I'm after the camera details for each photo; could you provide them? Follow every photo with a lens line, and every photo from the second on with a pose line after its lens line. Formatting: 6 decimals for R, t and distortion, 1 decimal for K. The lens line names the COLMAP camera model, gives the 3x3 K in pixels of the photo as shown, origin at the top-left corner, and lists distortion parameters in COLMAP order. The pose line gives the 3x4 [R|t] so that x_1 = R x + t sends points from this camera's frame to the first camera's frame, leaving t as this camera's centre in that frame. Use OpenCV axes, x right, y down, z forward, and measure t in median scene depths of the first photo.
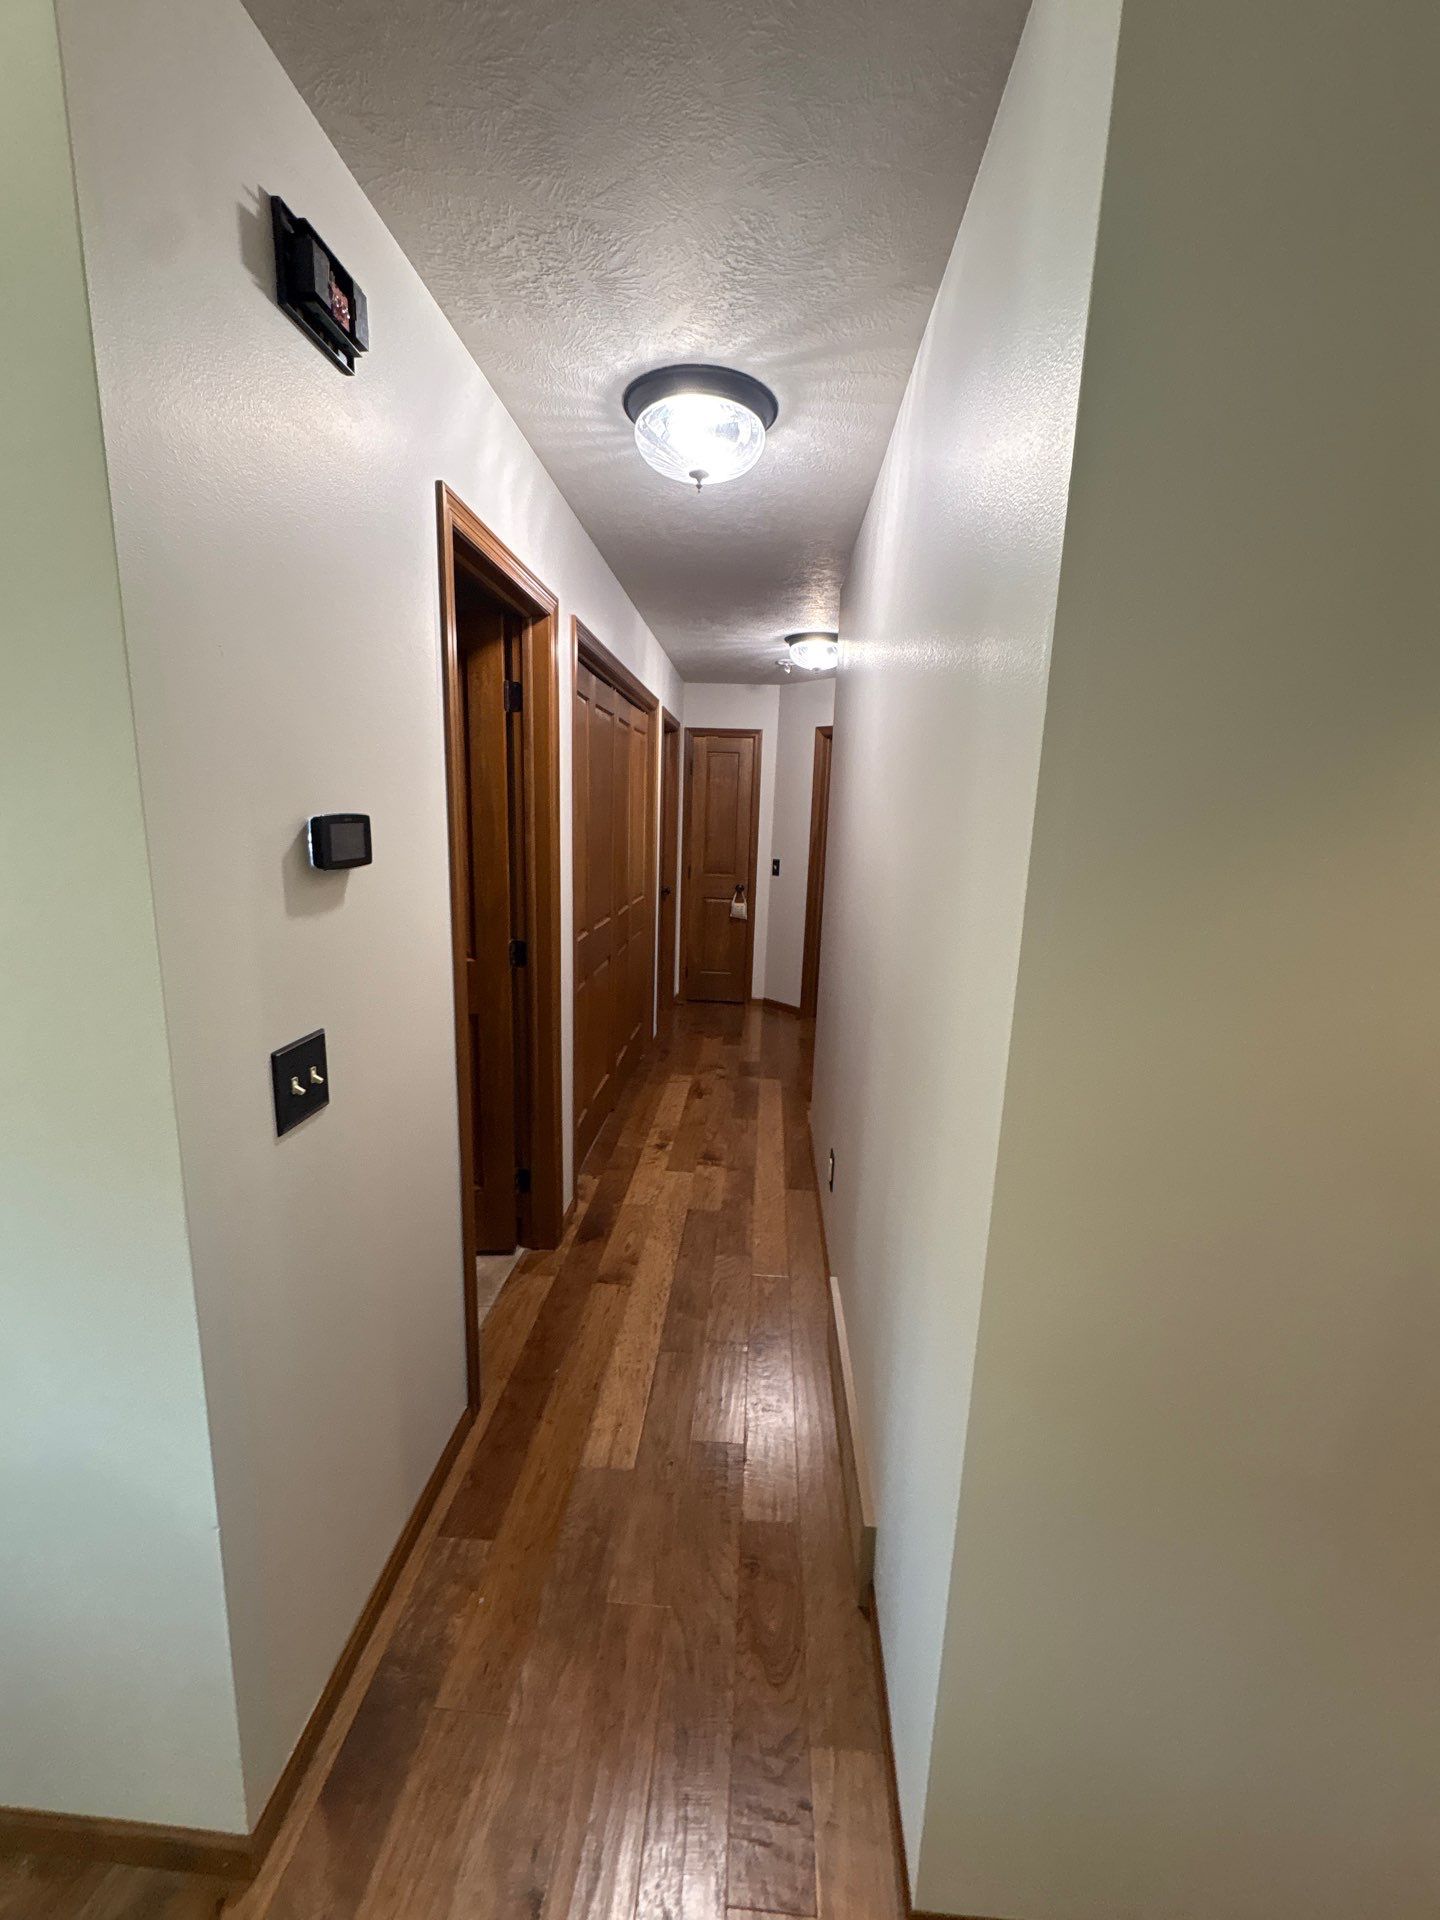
lens RADIAL K [[764.7, 0, 716.5], [0, 764.7, 955.6], [0, 0, 1]] dist [-0.000338, 0.000460]
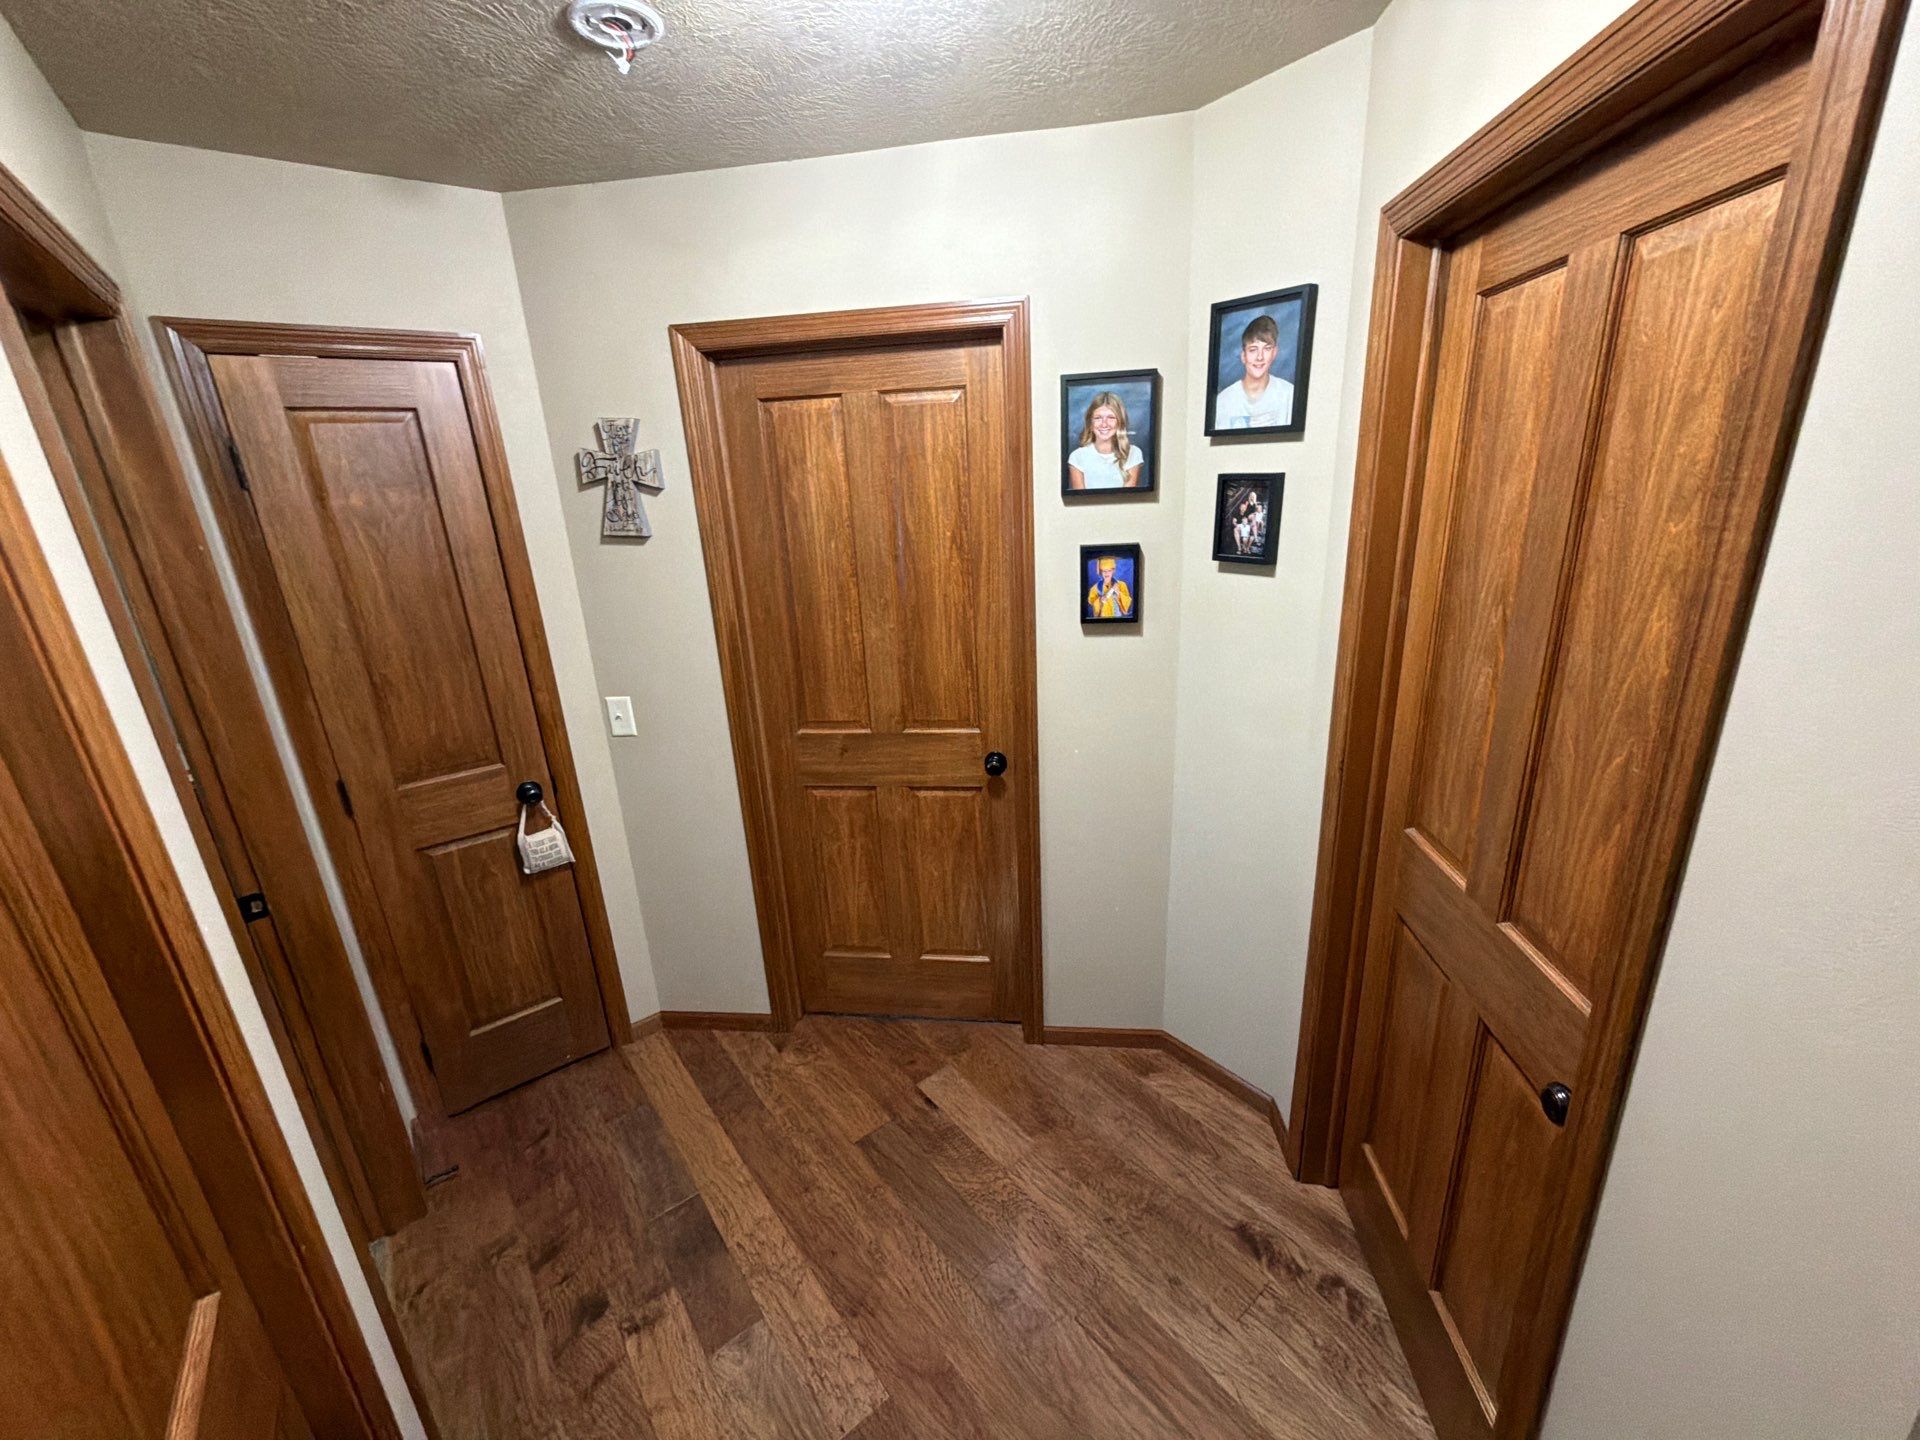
lens RADIAL K [[764.7, 0, 957.7], [0, 764.7, 720.1], [0, 0, 1]] dist [-0.000338, 0.000460]
pose [[0.740901, -0.269049, 0.615369, -0.122846], [0.202022, 0.963098, 0.177847, -0.529779], [-0.640510, -0.007449, 0.767914, 2.138457]]
